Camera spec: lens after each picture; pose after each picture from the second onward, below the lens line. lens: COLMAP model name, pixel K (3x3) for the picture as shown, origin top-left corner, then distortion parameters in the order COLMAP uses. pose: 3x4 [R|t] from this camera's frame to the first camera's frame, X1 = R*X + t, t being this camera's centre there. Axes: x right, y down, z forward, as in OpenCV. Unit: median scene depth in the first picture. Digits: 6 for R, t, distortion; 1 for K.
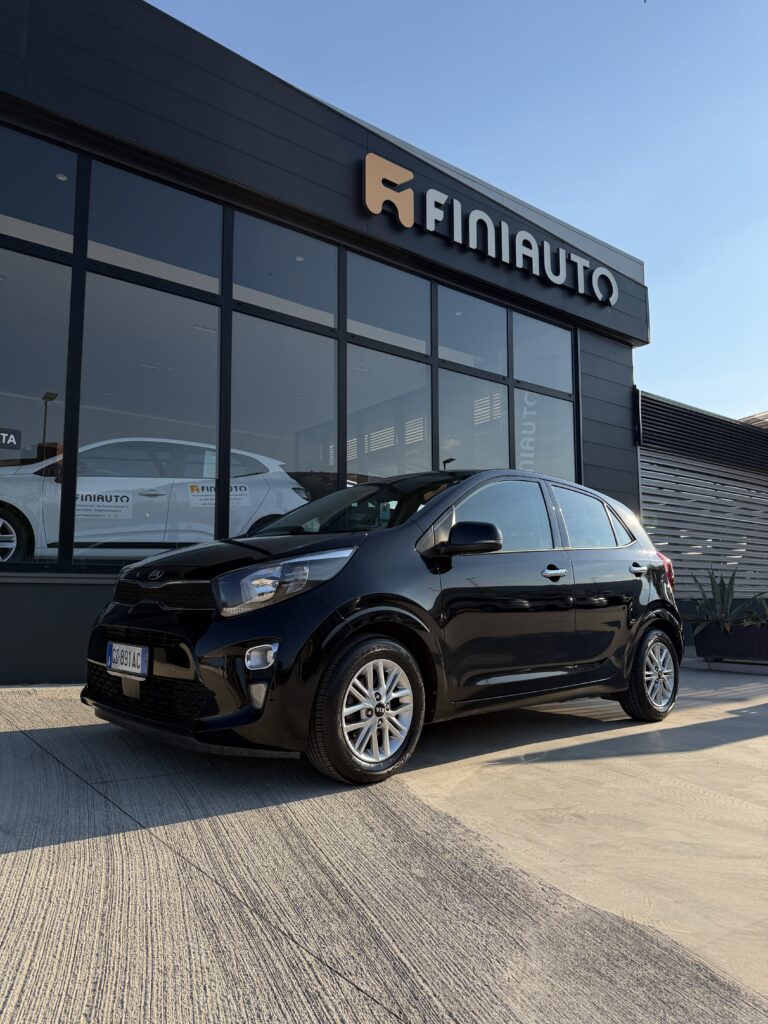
lens RADIAL K [[723.0, 0, 389.0], [0, 723.0, 513.5], [0, 0, 1]] dist [0.072290, -0.096043]
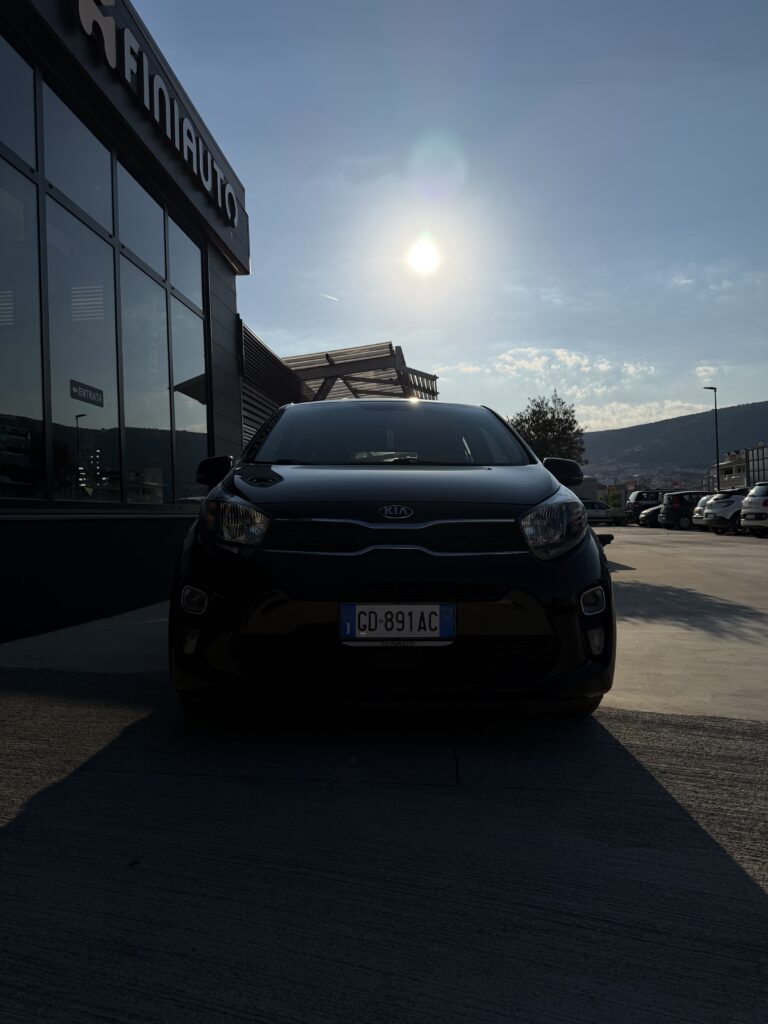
lens RADIAL K [[724.9, 0, 378.7], [0, 724.9, 509.9], [0, 0, 1]] dist [0.055022, -0.046093]
pose [[0.692615, -0.014854, 0.721155, -0.603929], [-0.057012, 0.995533, 0.075261, 0.016713], [-0.719051, -0.093241, 0.688674, 0.328760]]
